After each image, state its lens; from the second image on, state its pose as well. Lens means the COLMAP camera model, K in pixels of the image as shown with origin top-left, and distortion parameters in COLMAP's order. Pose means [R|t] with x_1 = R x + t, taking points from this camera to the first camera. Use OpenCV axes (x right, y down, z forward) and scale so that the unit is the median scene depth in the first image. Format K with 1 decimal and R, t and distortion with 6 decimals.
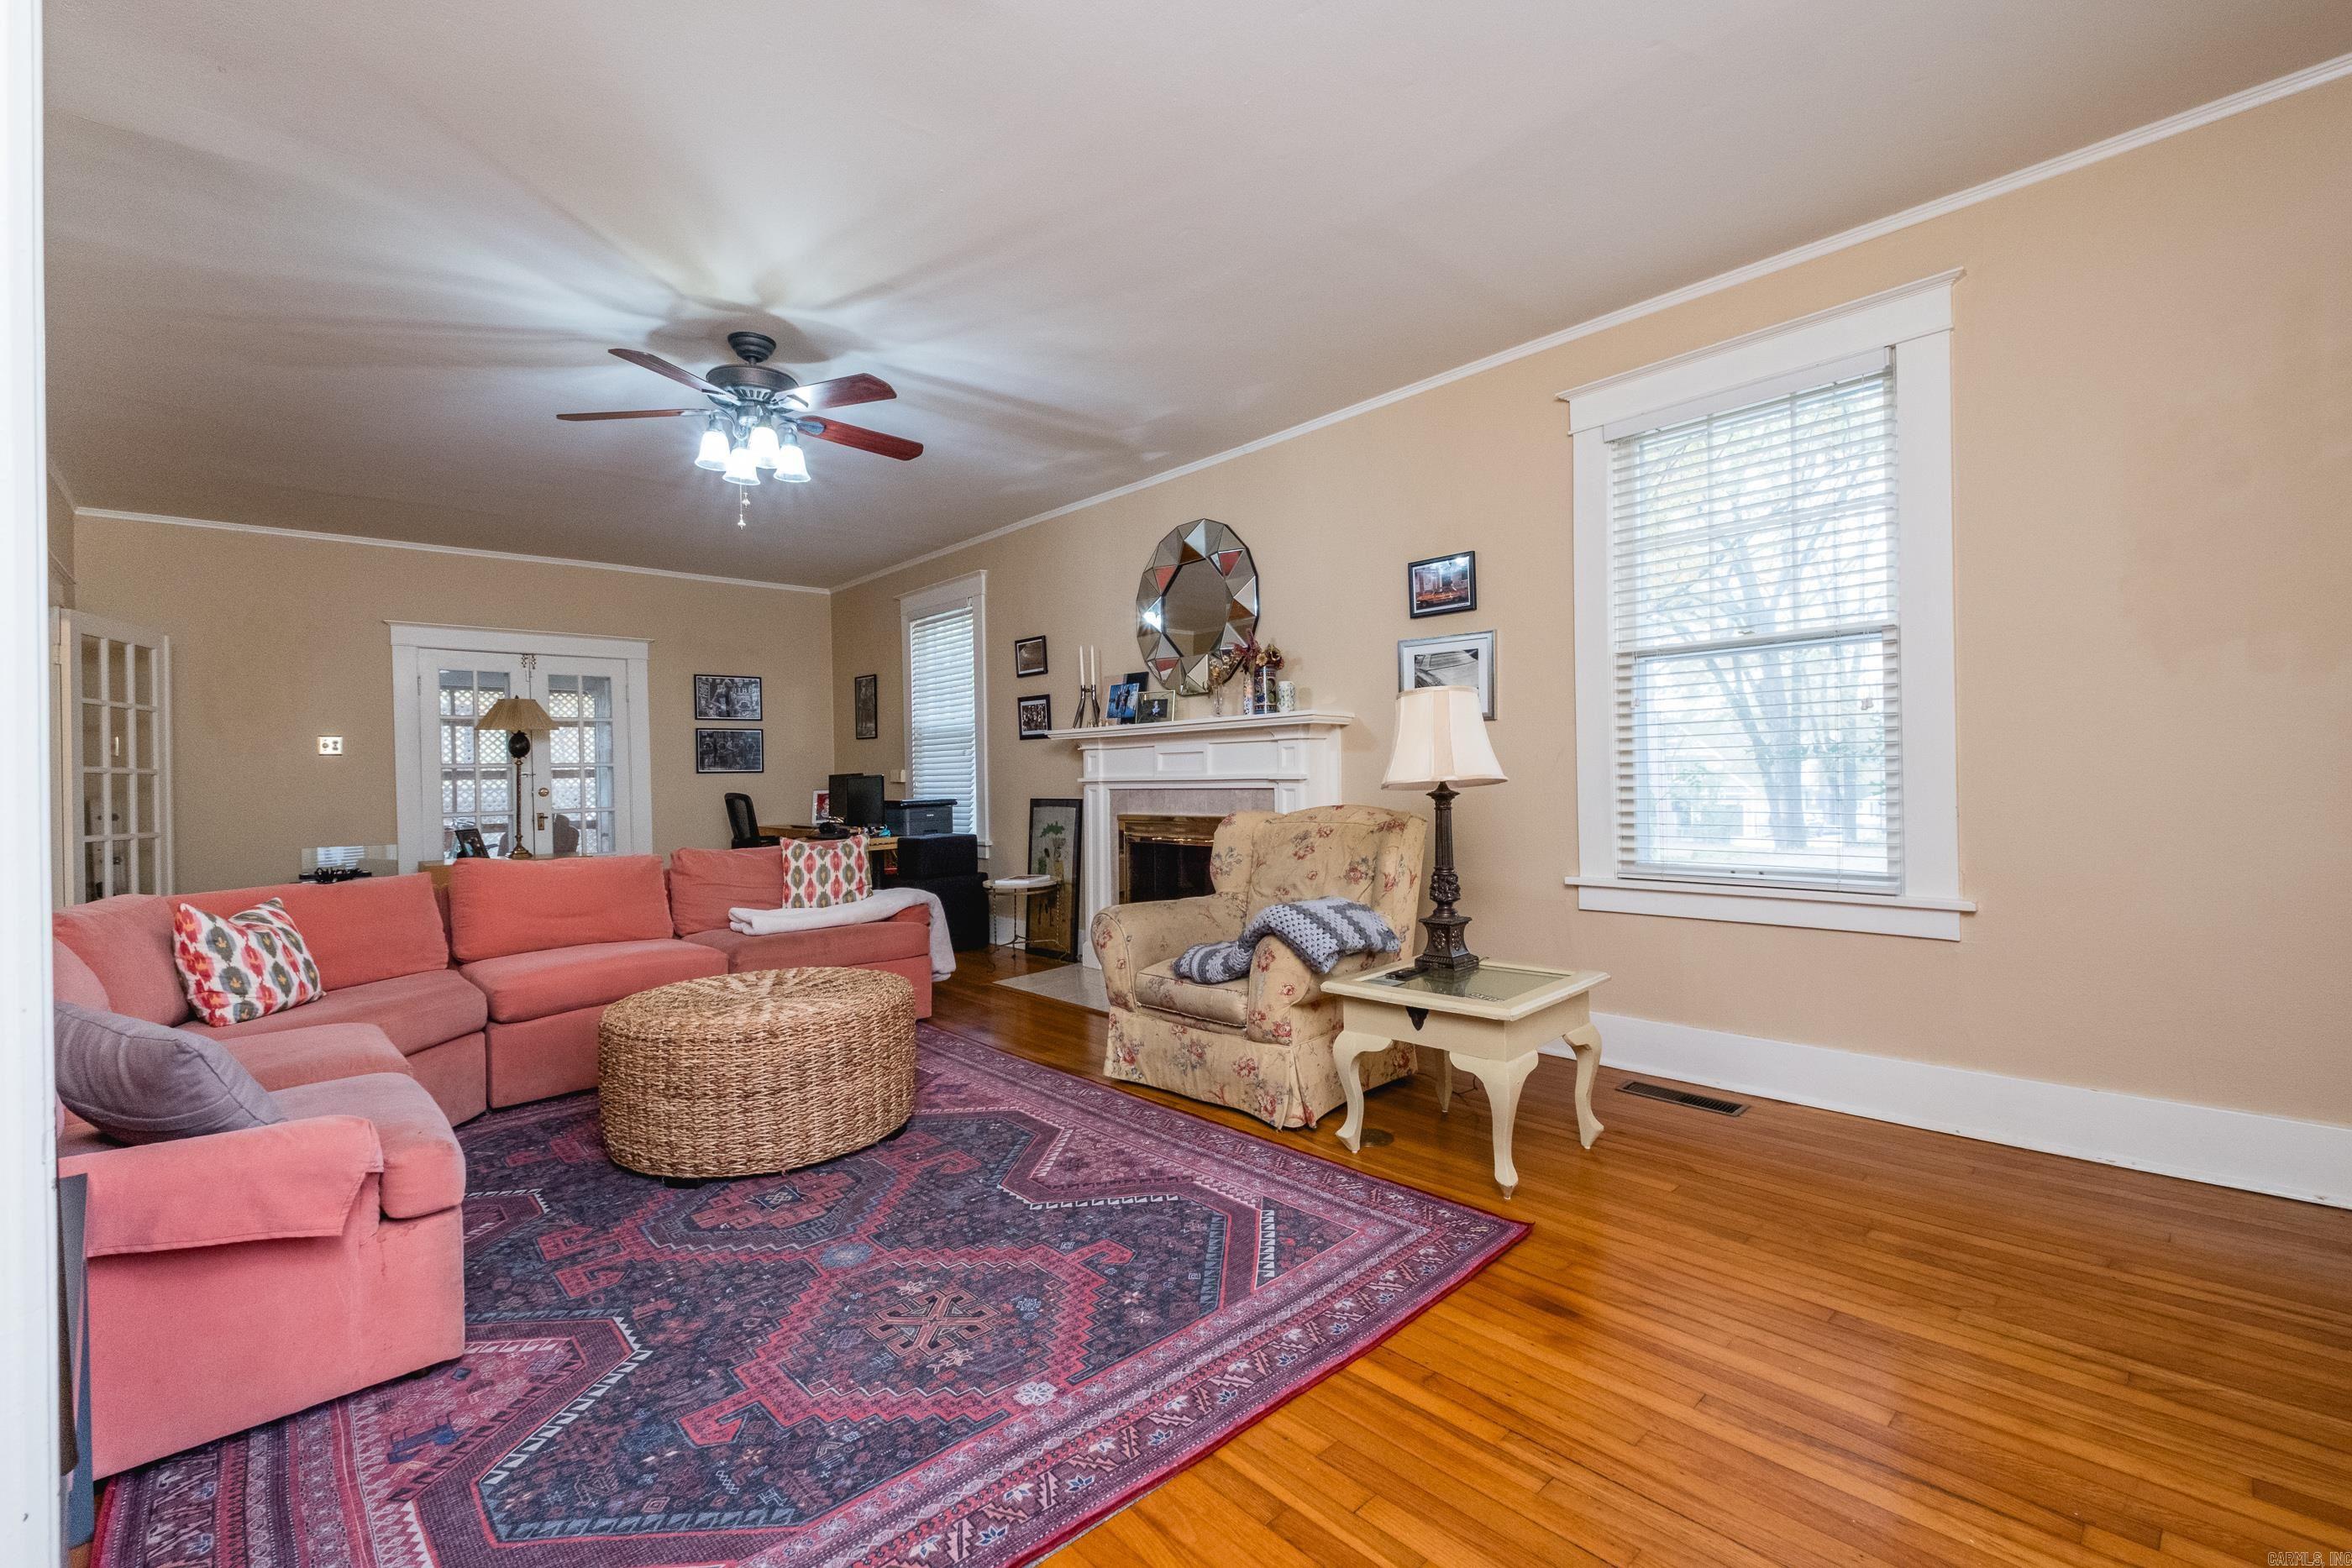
lens RADIAL K [[1024.4, 0, 1183.1], [0, 1024.4, 767.1], [0, 0, 1]] dist [0.010039, -0.005835]
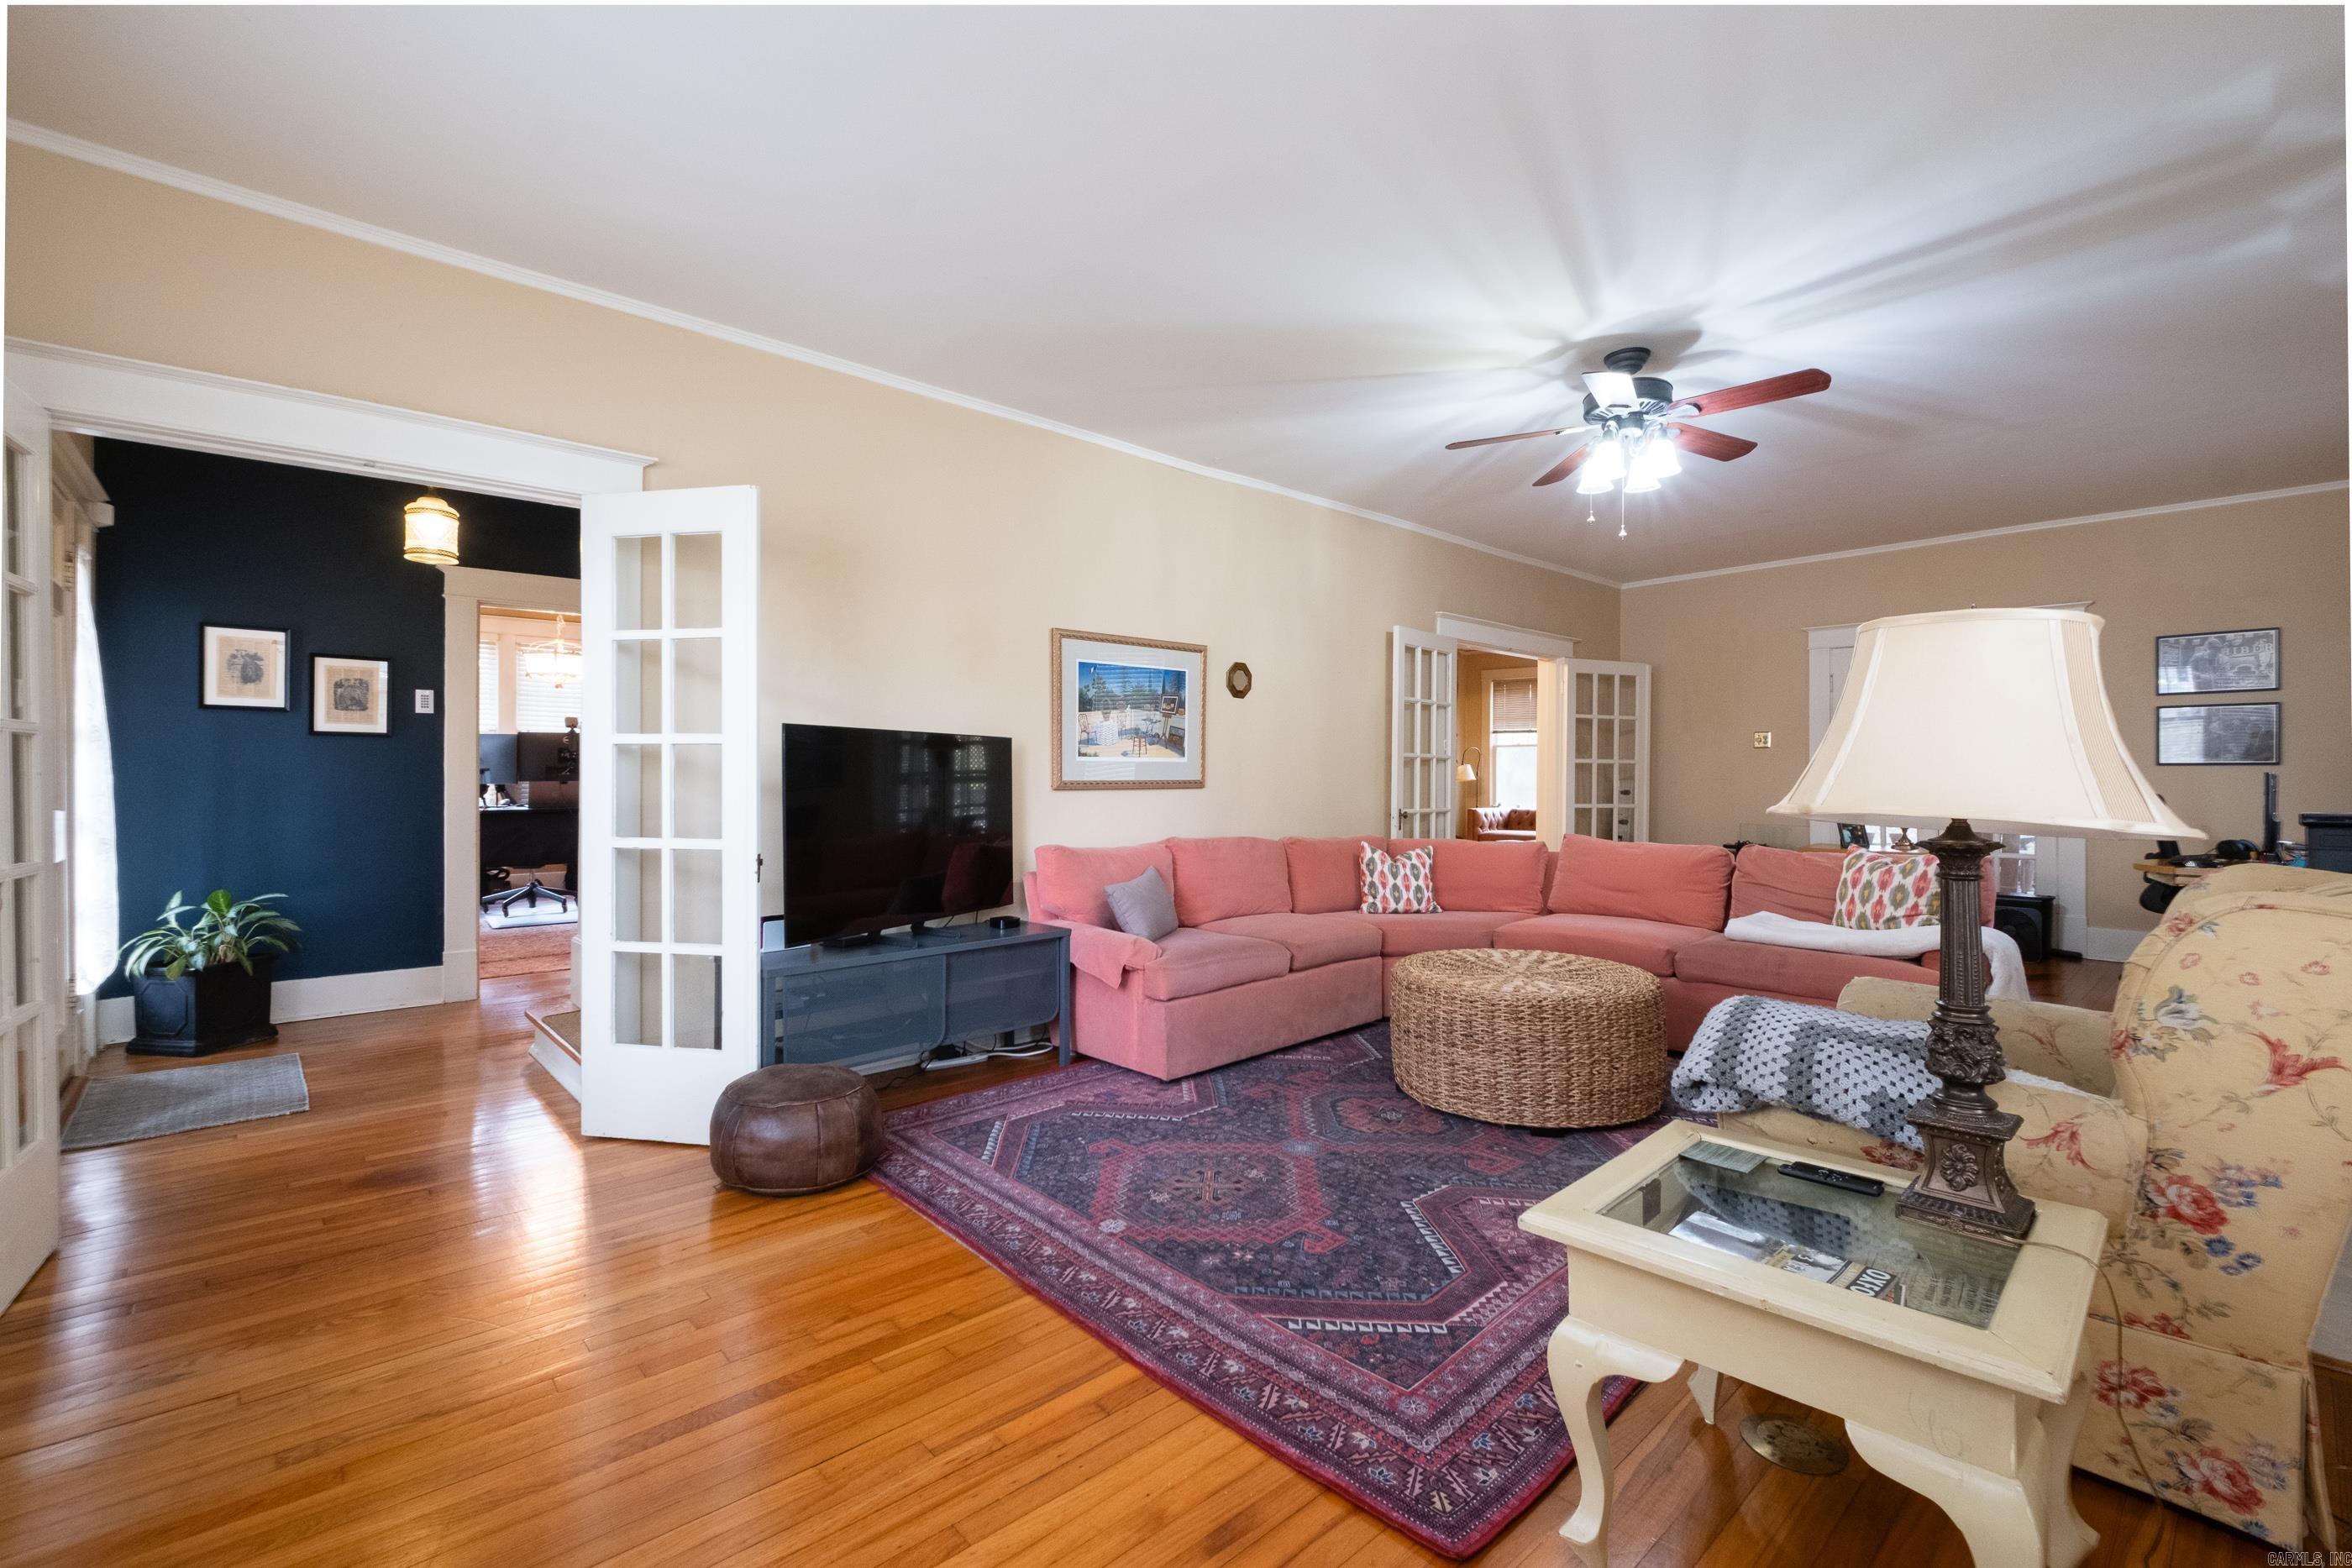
lens RADIAL K [[1024.4, 0, 1184.2], [0, 1024.4, 763.2], [0, 0, 1]] dist [0.010039, -0.005835]
pose [[-0.024005, 0.010432, -0.999657, 0.670476], [0.008956, 0.999908, 0.010220, -0.019565], [0.999672, -0.008707, -0.024096, 0.610088]]
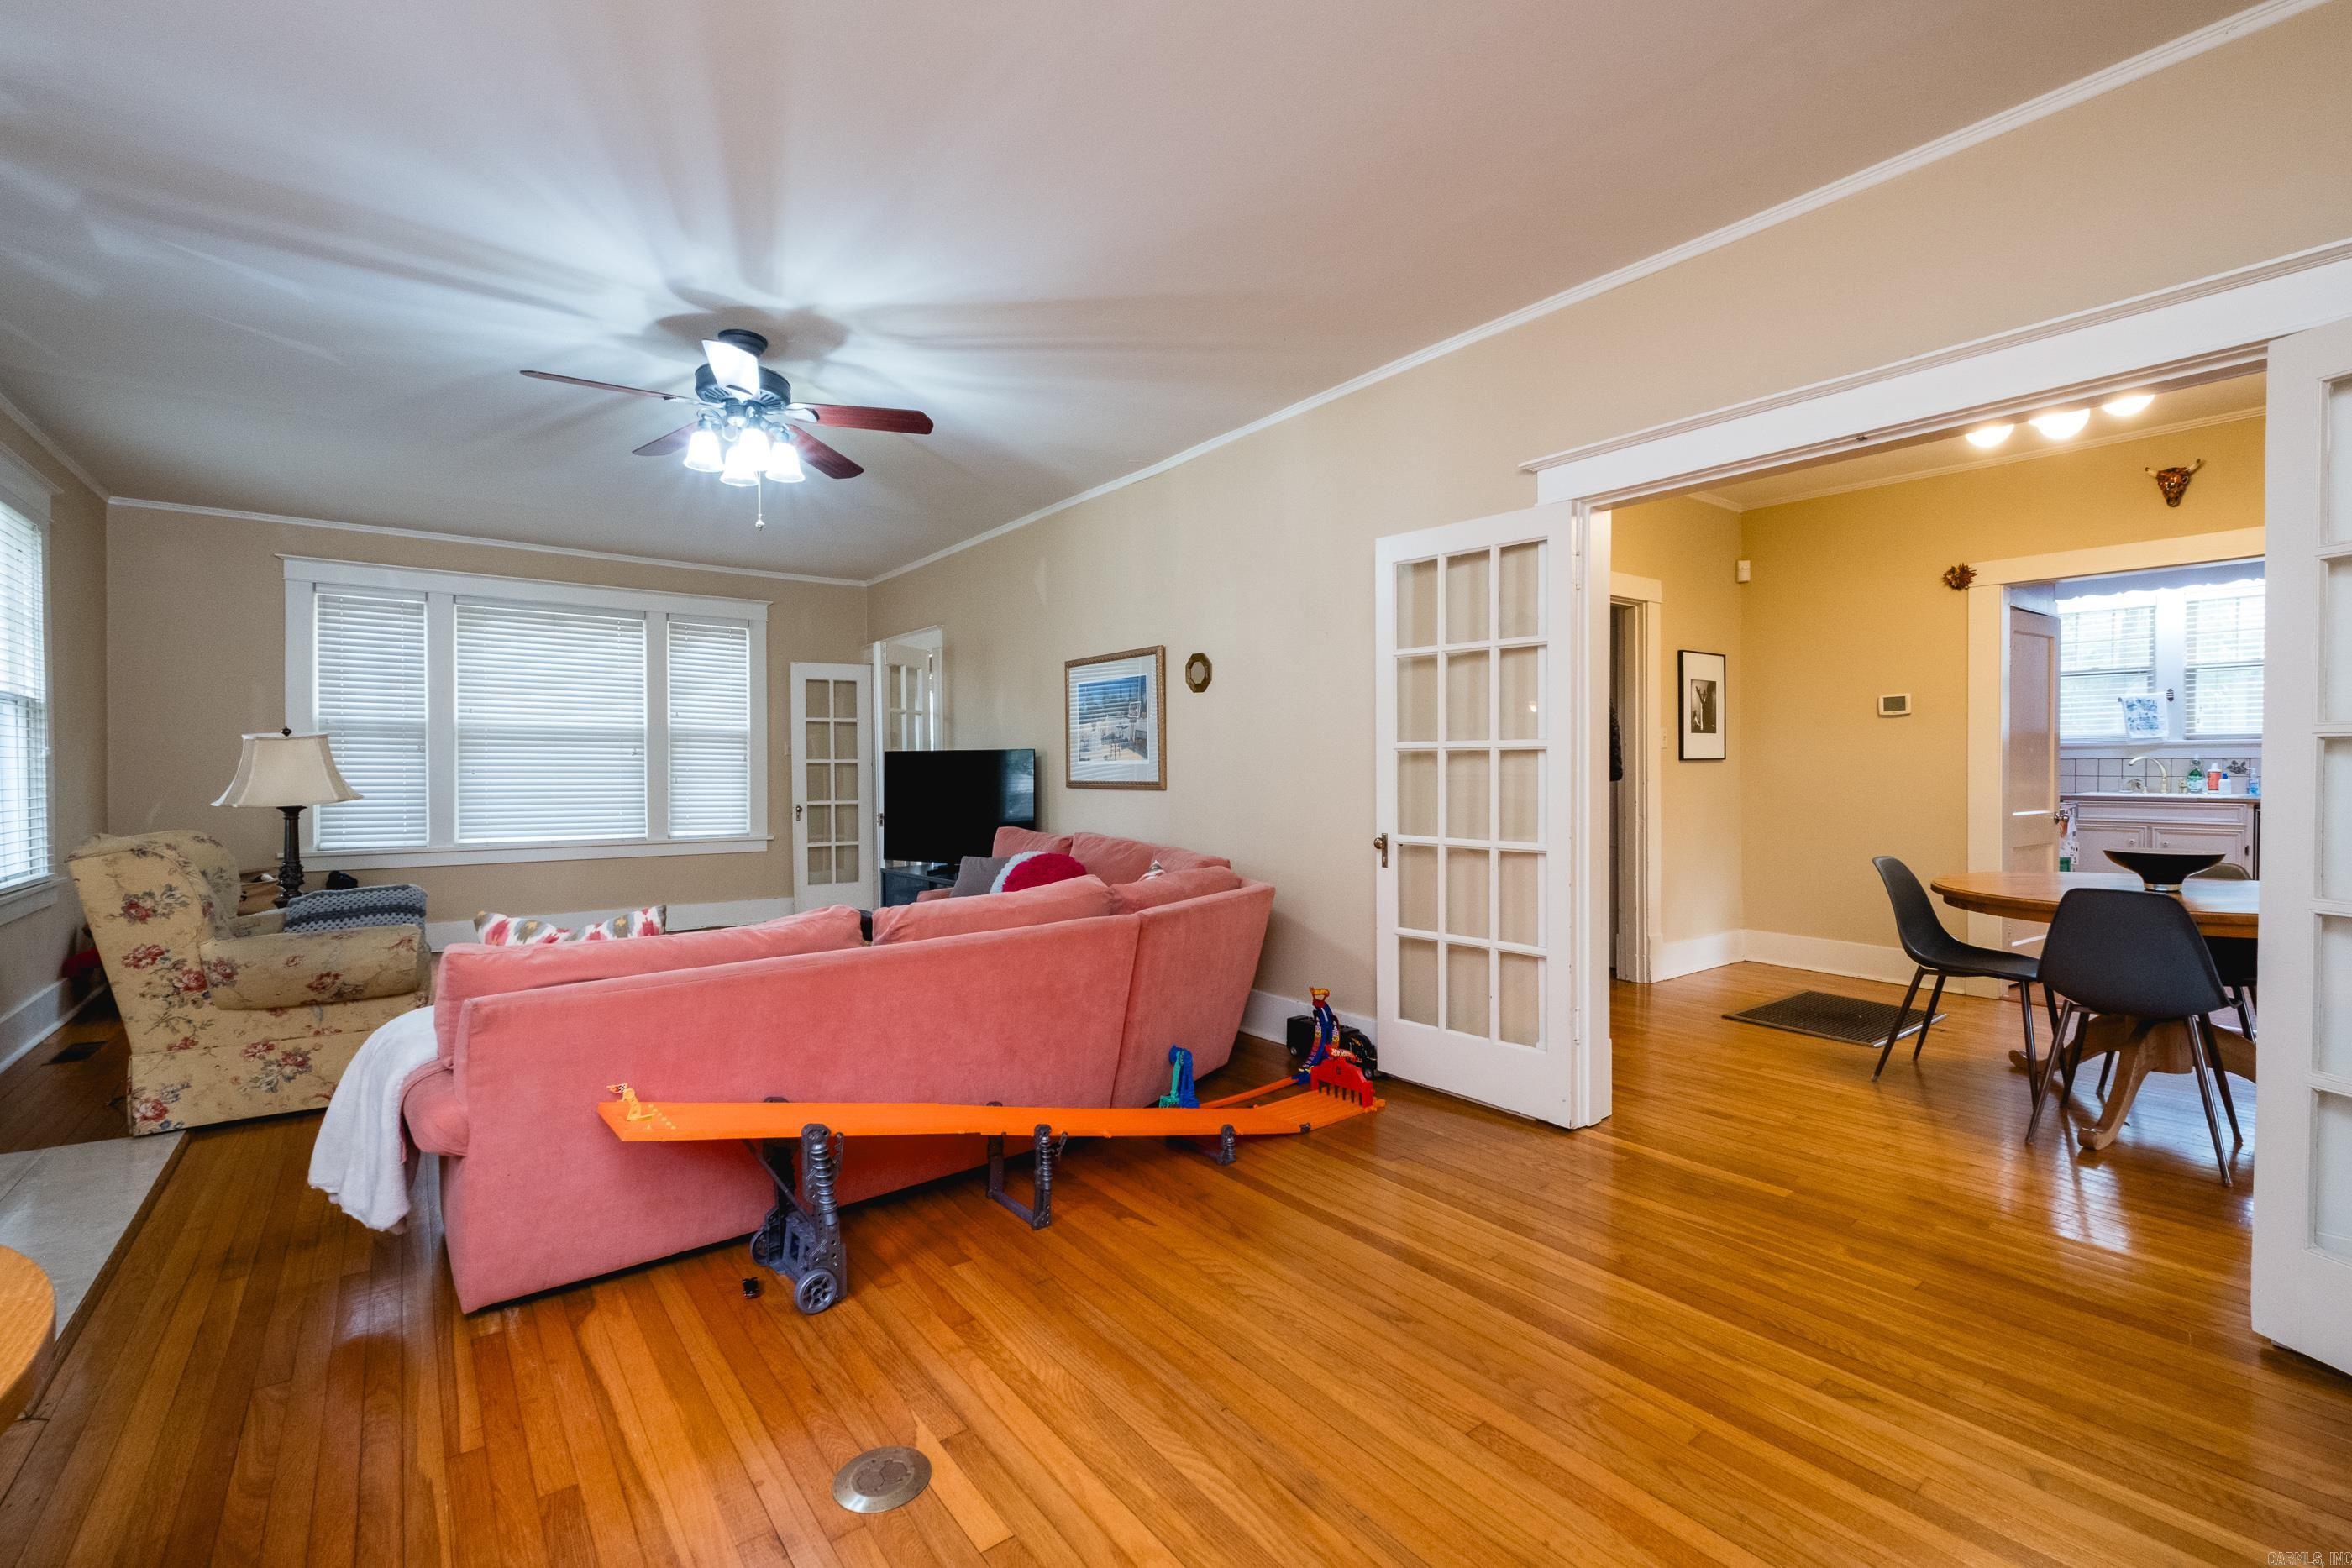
lens RADIAL K [[1024.4, 0, 1158.0], [0, 1024.4, 781.7], [0, 0, 1]] dist [0.010039, -0.005835]
pose [[-0.992198, 0.024776, 0.122189, -0.978772], [0.025487, 0.999666, 0.004264, 0.013197], [-0.122042, 0.007345, -0.992498, 2.043717]]
